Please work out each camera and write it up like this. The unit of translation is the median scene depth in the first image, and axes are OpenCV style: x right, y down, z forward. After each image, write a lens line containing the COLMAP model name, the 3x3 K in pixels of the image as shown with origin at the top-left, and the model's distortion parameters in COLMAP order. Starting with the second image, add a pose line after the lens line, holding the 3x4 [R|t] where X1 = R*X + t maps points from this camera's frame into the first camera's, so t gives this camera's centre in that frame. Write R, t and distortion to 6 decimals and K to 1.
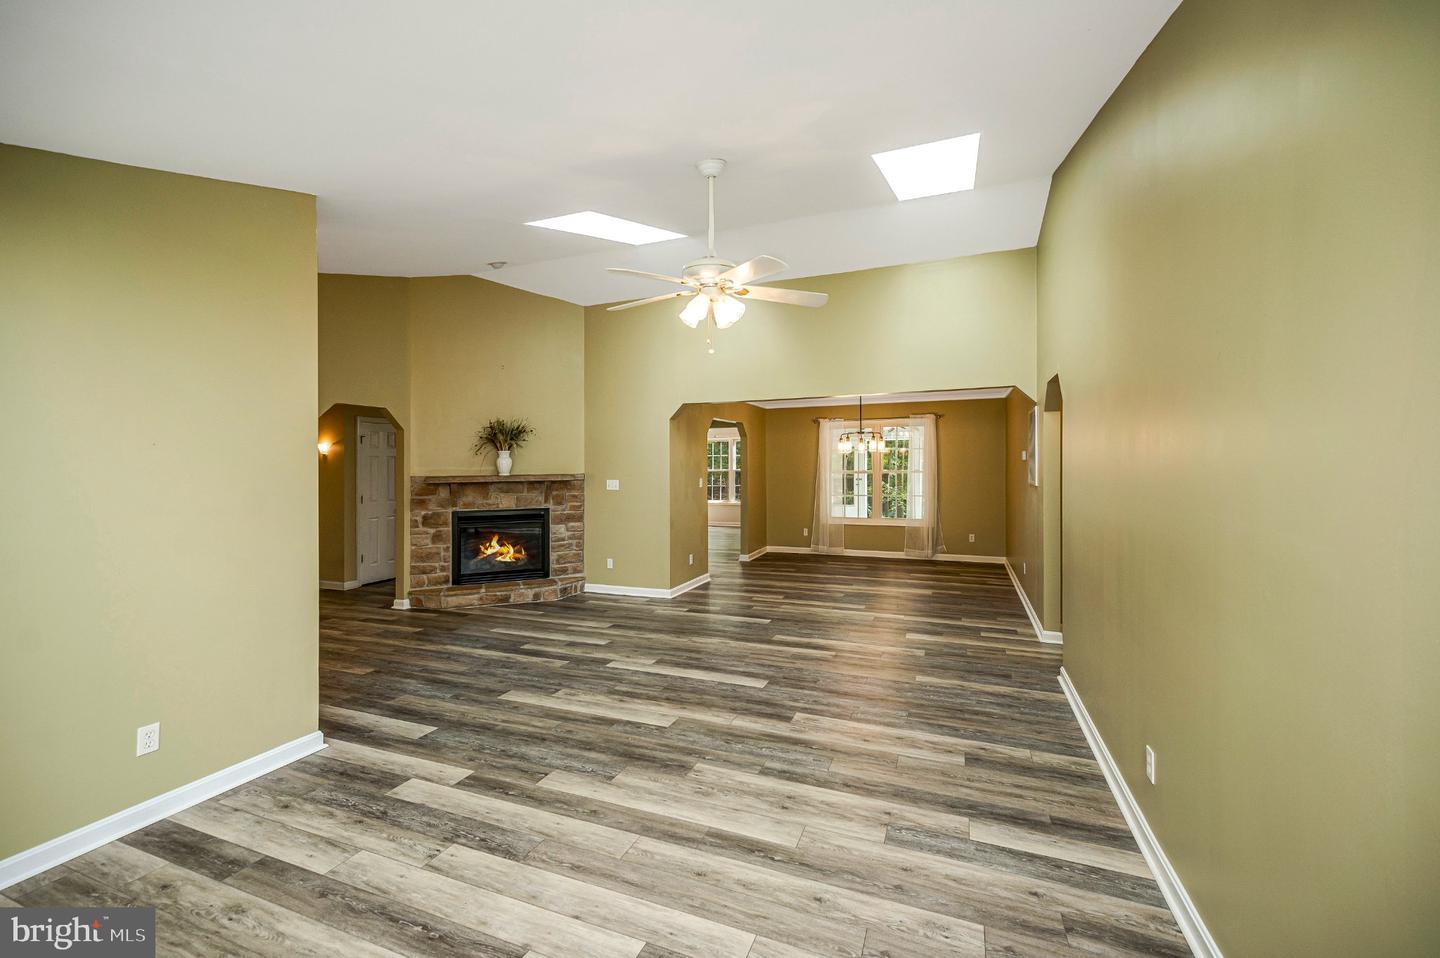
lens RADIAL K [[583.7, 0, 719.4], [0, 583.7, 463.7], [0, 0, 1]] dist [0.000250, 0.000084]
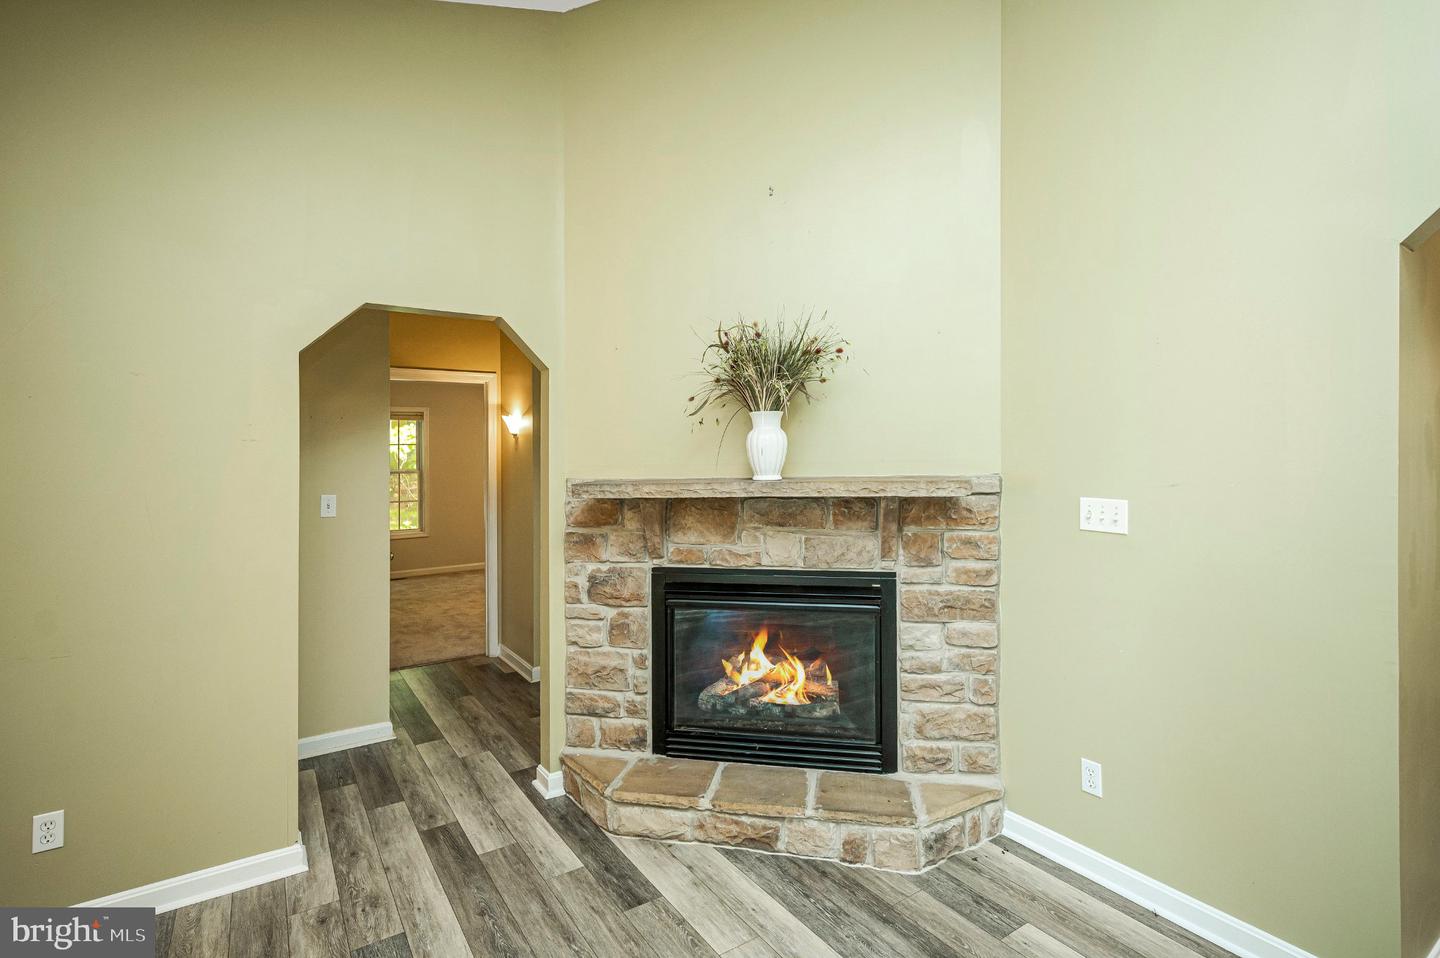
lens RADIAL K [[673.5, 0, 718.2], [0, 673.5, 448.8], [0, 0, 1]] dist [0.001199, 0.000095]
pose [[0.829792, -0.002571, -0.558067, -0.167989], [0.004710, 0.999986, 0.002396, -0.000953], [0.558053, -0.004617, 0.829792, 0.661685]]
